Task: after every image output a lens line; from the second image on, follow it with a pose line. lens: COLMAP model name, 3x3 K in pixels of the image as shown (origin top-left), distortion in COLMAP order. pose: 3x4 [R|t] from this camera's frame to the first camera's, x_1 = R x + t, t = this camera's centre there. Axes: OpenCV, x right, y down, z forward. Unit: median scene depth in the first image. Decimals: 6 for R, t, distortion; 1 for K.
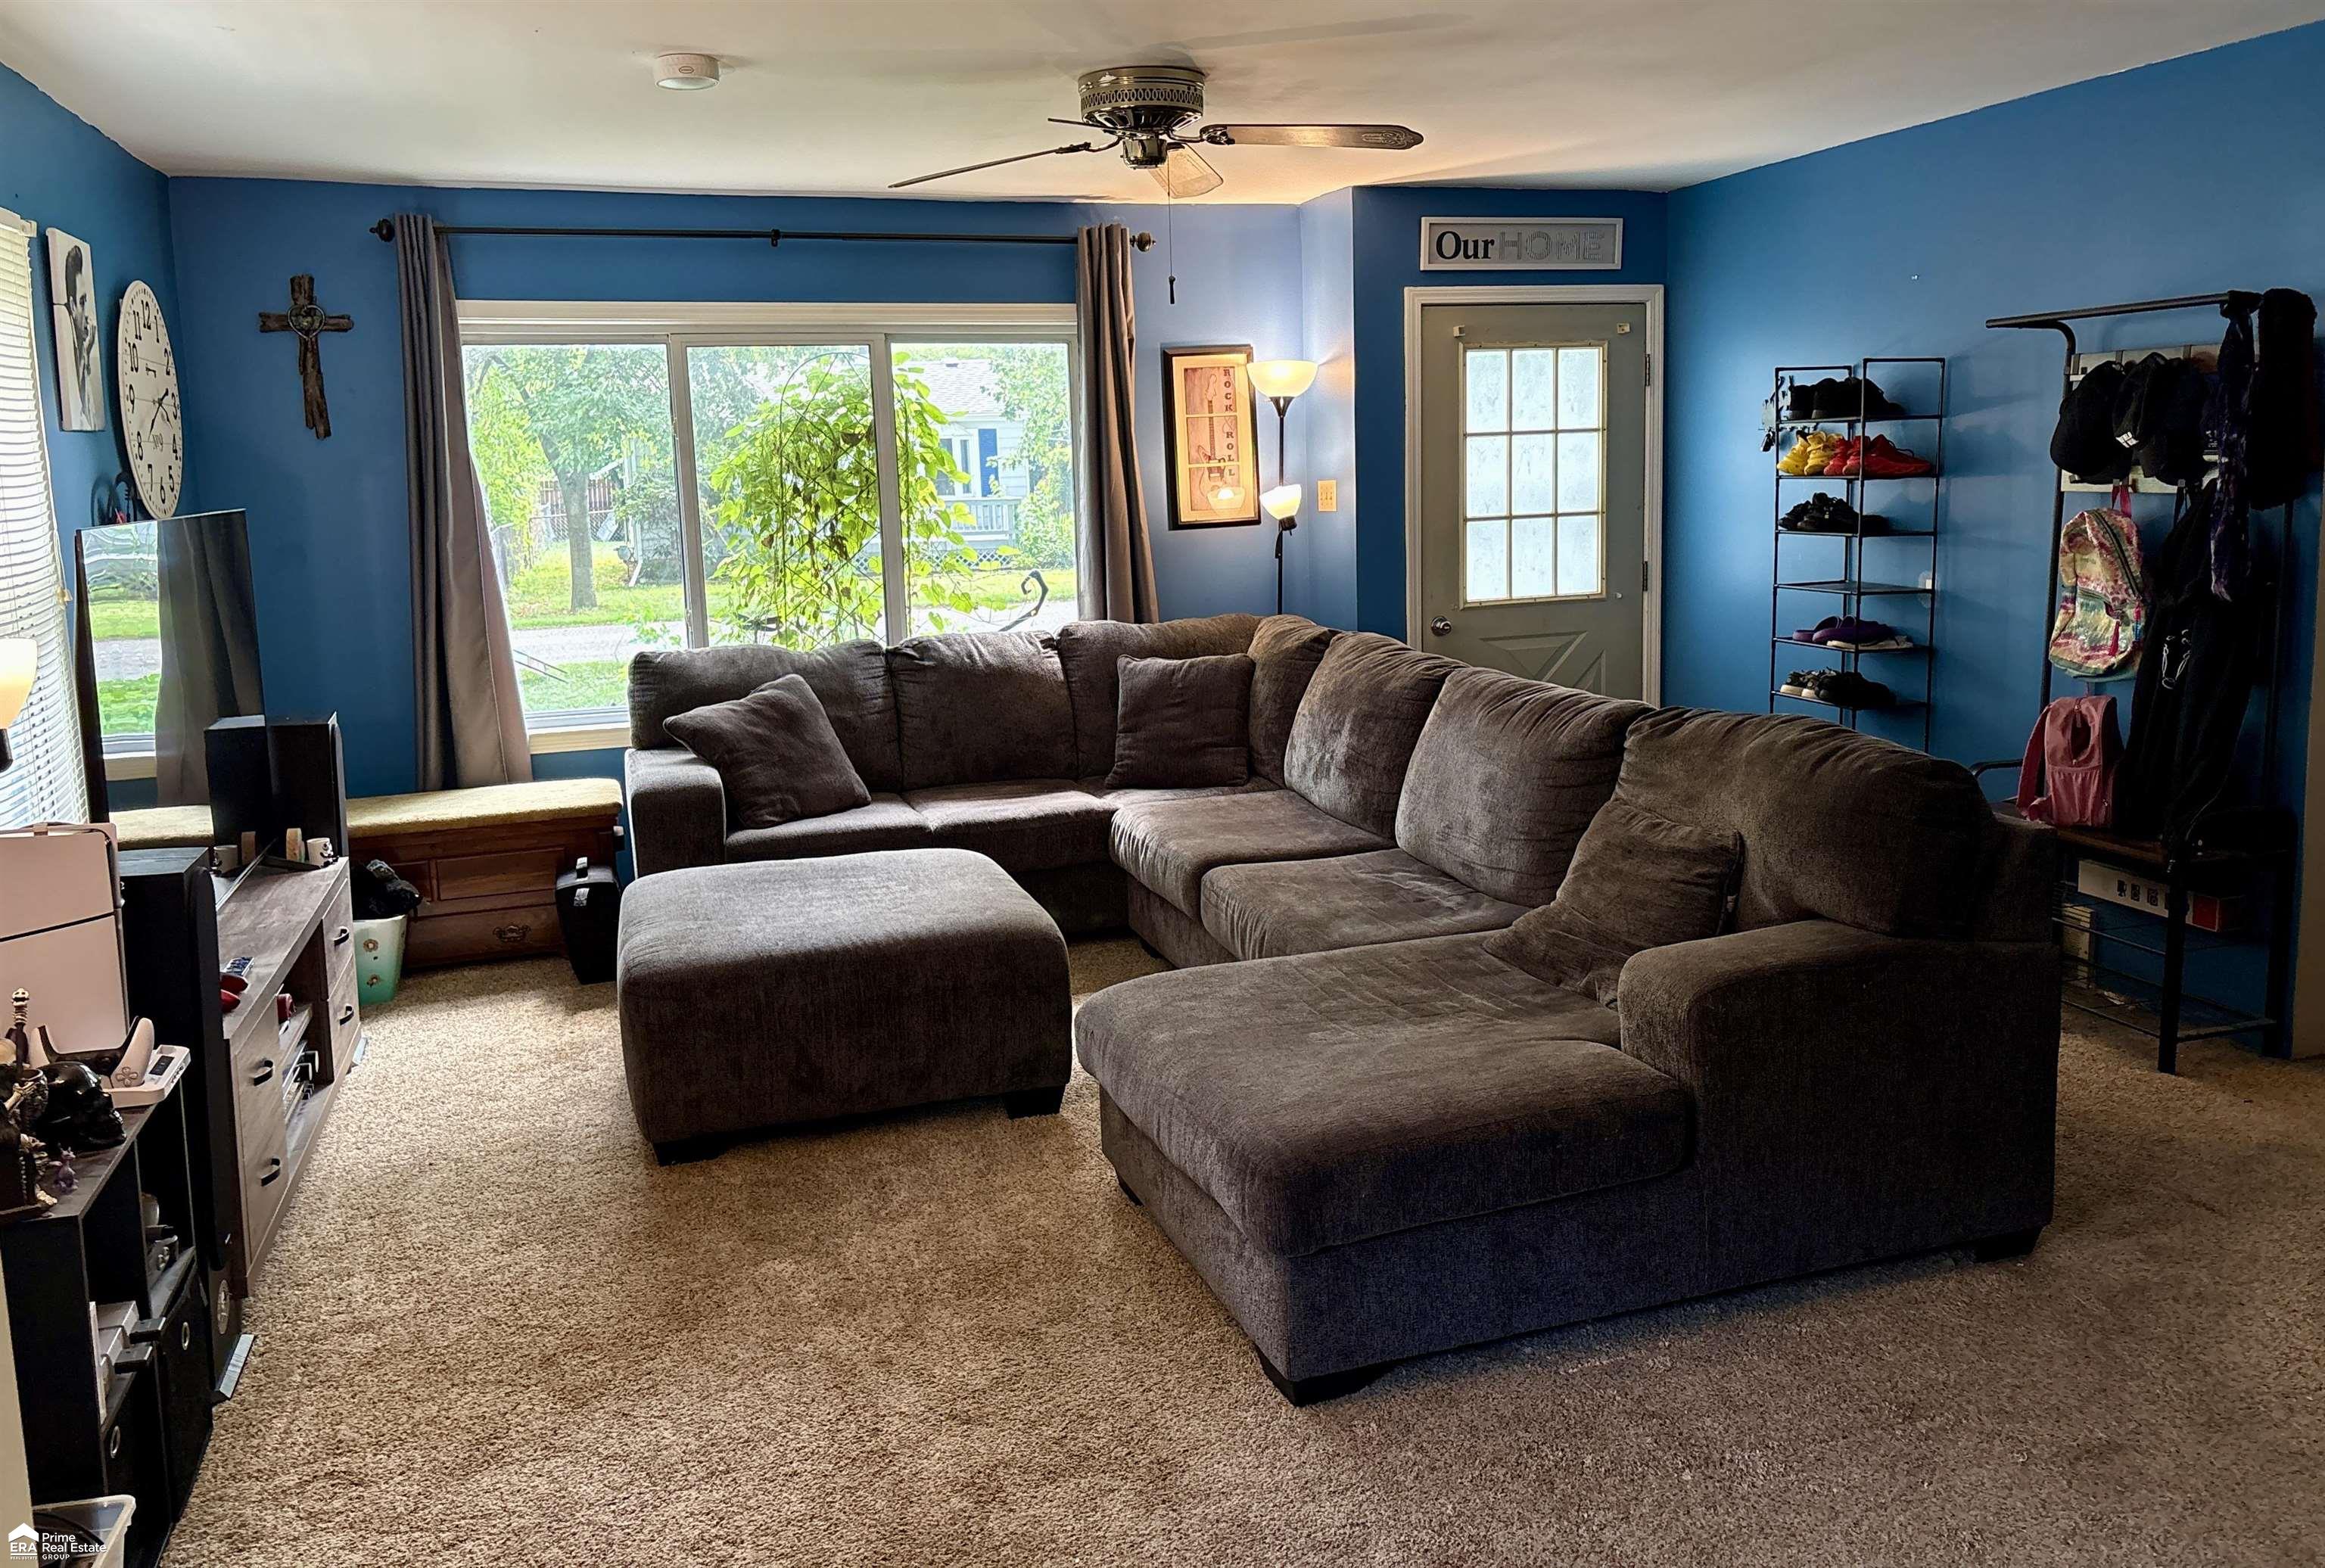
lens RADIAL K [[1805.1, 0, 1162.5], [0, 1805.1, 784.0], [0, 0, 1]] dist [0.067262, -0.054933]
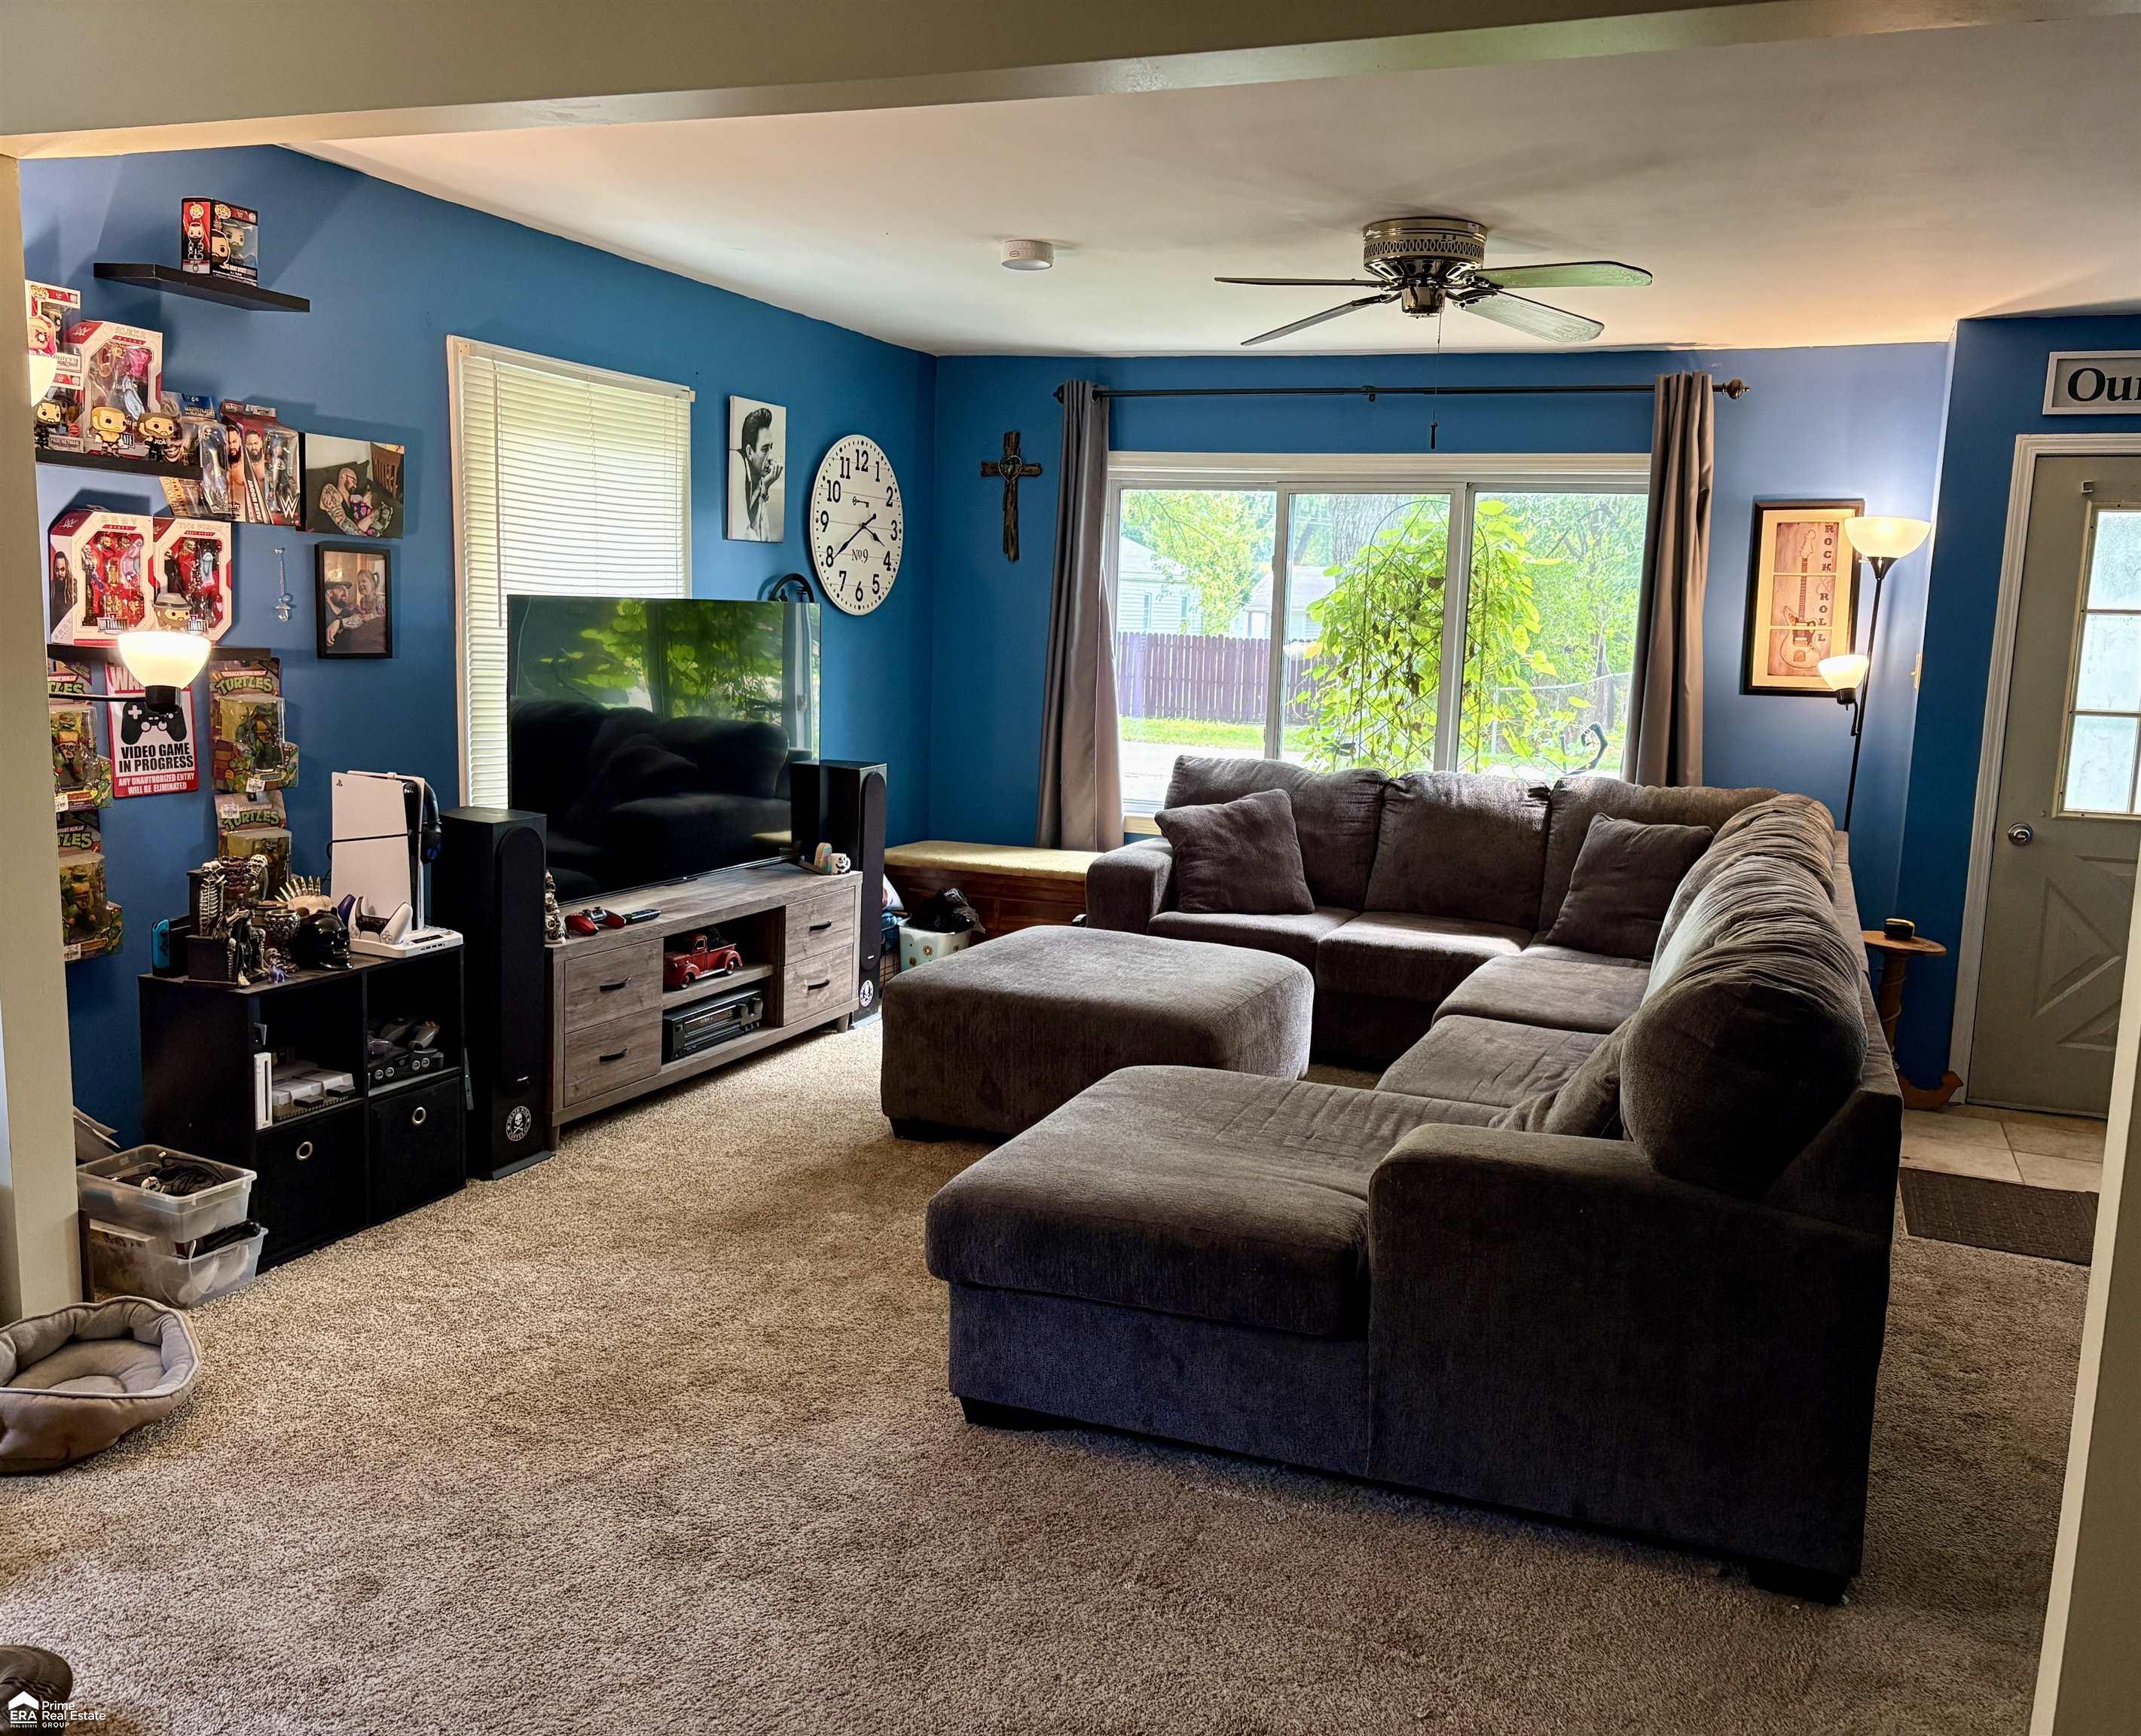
lens RADIAL K [[1753.5, 0, 1074.3], [0, 1753.5, 930.8], [0, 0, 1]] dist [0.106285, -0.121129]
pose [[0.765363, 0.174734, -0.619425, 0.375771], [-0.175677, 0.982611, 0.060118, -0.017191], [0.619158, 0.062807, 0.782750, 0.081920]]
